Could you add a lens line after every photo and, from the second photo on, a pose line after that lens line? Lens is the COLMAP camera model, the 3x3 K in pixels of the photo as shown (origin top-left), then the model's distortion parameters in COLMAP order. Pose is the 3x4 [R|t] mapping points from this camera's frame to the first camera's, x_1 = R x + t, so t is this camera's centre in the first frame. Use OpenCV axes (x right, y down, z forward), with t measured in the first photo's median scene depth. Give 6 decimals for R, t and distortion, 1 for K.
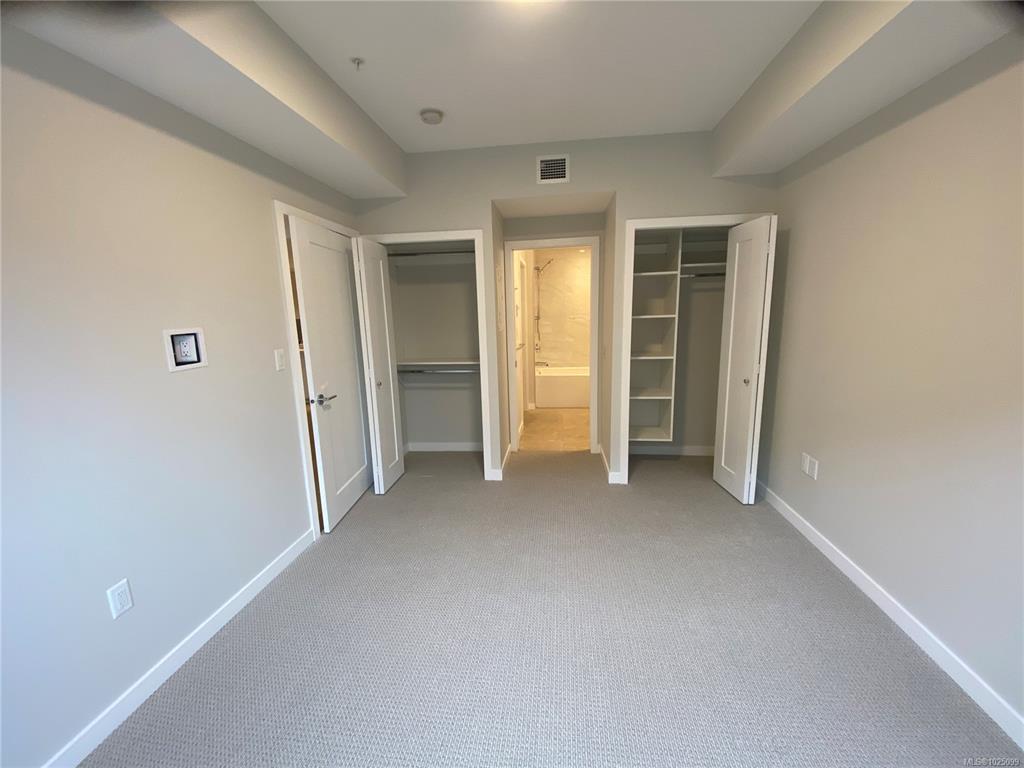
lens RADIAL K [[411.9, 0, 510.7], [0, 411.9, 383.5], [0, 0, 1]] dist [0.024634, -0.022230]
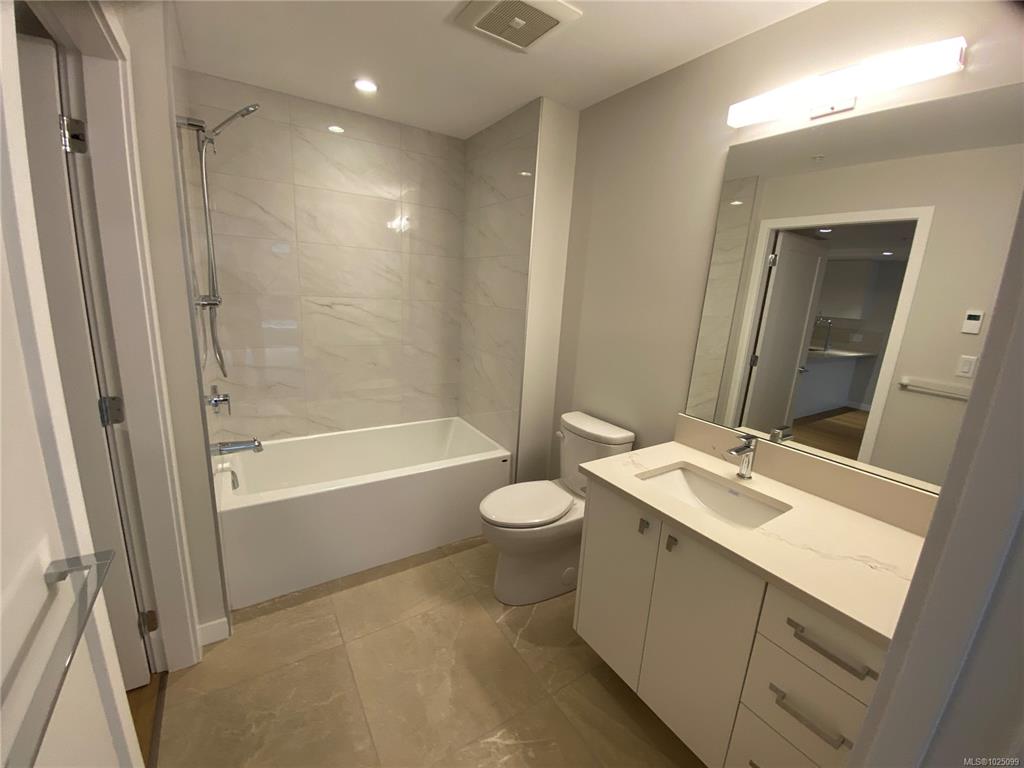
lens RADIAL K [[411.9, 0, 510.7], [0, 411.9, 383.5], [0, 0, 1]] dist [0.024634, -0.022230]
pose [[0.770557, -0.068932, 0.633632, 0.038900], [0.030555, 0.996987, 0.071303, -0.112638], [-0.636638, -0.035583, 0.770341, 0.624969]]
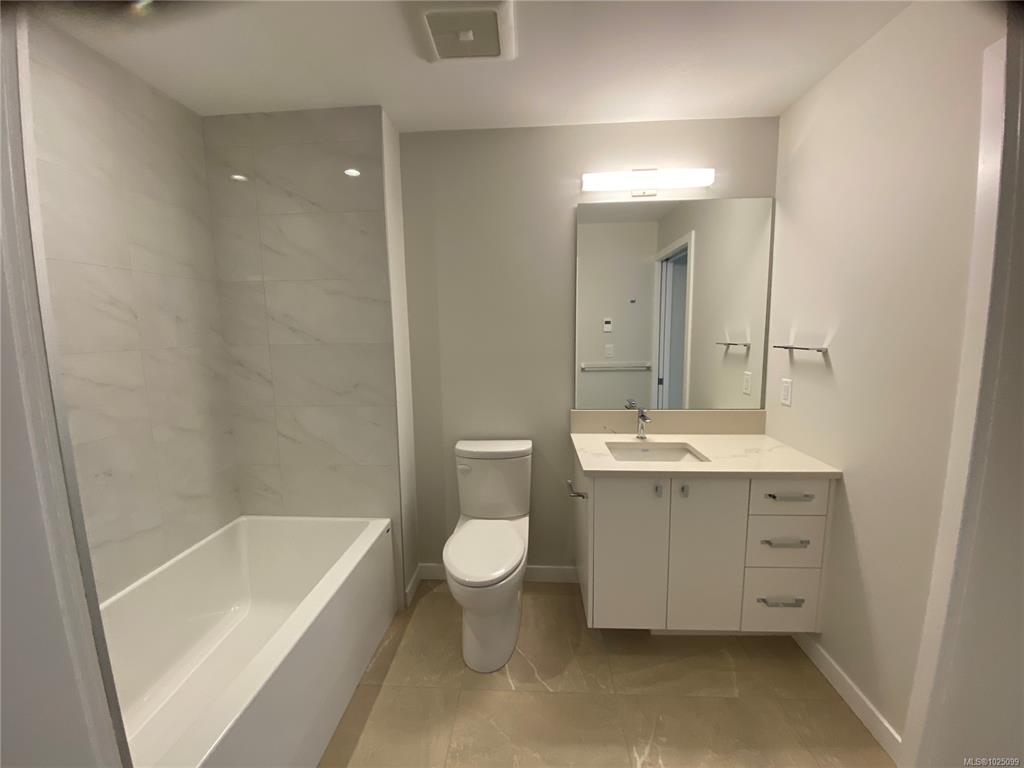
lens RADIAL K [[411.9, 0, 510.7], [0, 411.9, 383.5], [0, 0, 1]] dist [0.024634, -0.022230]
pose [[-0.051081, -0.097936, 0.993881, -0.025192], [0.193207, 0.975410, 0.106046, -0.134409], [-0.979827, 0.197442, -0.030903, 0.805861]]
